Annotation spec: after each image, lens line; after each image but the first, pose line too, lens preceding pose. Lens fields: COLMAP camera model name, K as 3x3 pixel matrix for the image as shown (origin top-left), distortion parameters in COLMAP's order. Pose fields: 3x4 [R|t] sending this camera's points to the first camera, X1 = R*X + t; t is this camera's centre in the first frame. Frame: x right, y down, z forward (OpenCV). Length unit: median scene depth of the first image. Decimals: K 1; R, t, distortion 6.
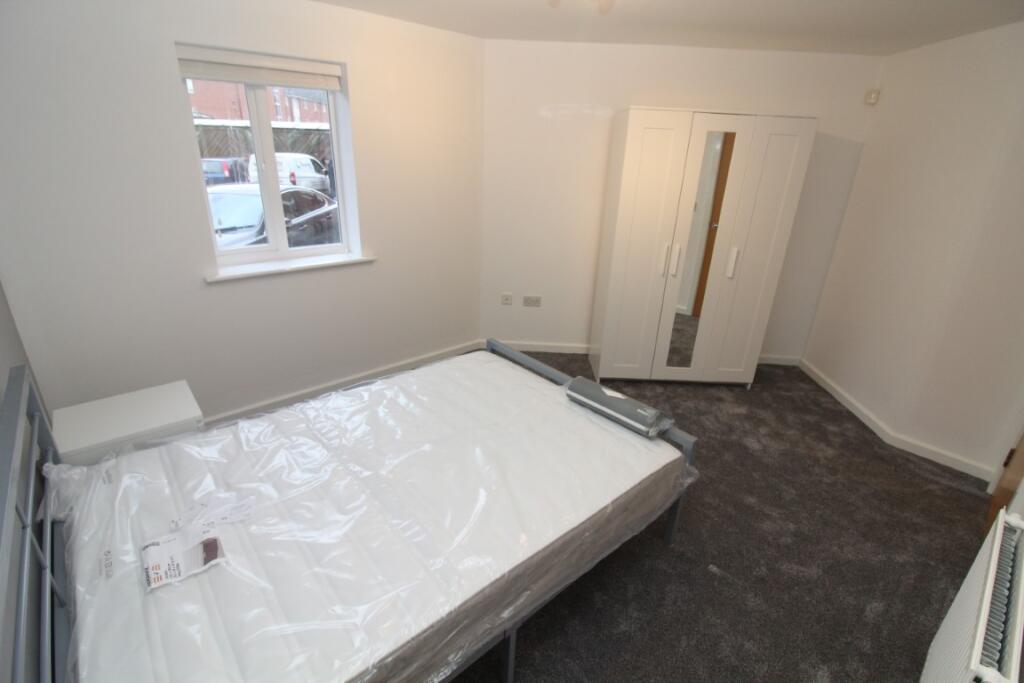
lens RADIAL K [[476.1, 0, 512.0], [0, 476.1, 341.5], [0, 0, 1]] dist [-0.002698, -0.000396]
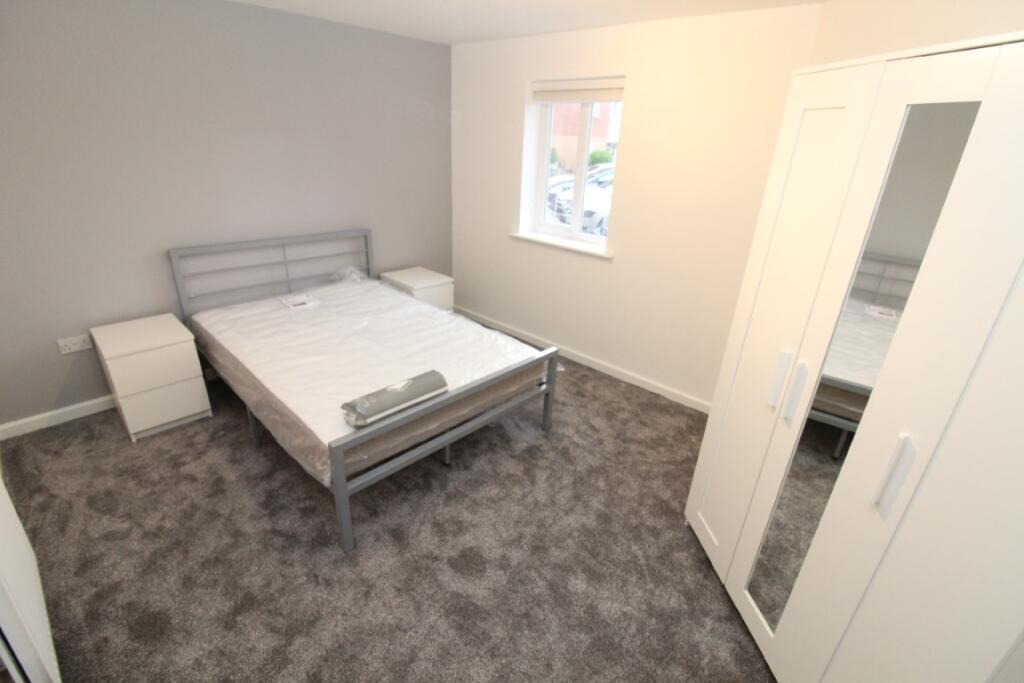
lens RADIAL K [[476.1, 0, 512.0], [0, 476.1, 341.5], [0, 0, 1]] dist [-0.002698, -0.000396]
pose [[0.102258, 0.359477, -0.927534, 0.868649], [-0.426508, 0.858213, 0.285589, -0.262294], [0.898685, 0.366397, 0.241079, 0.731633]]
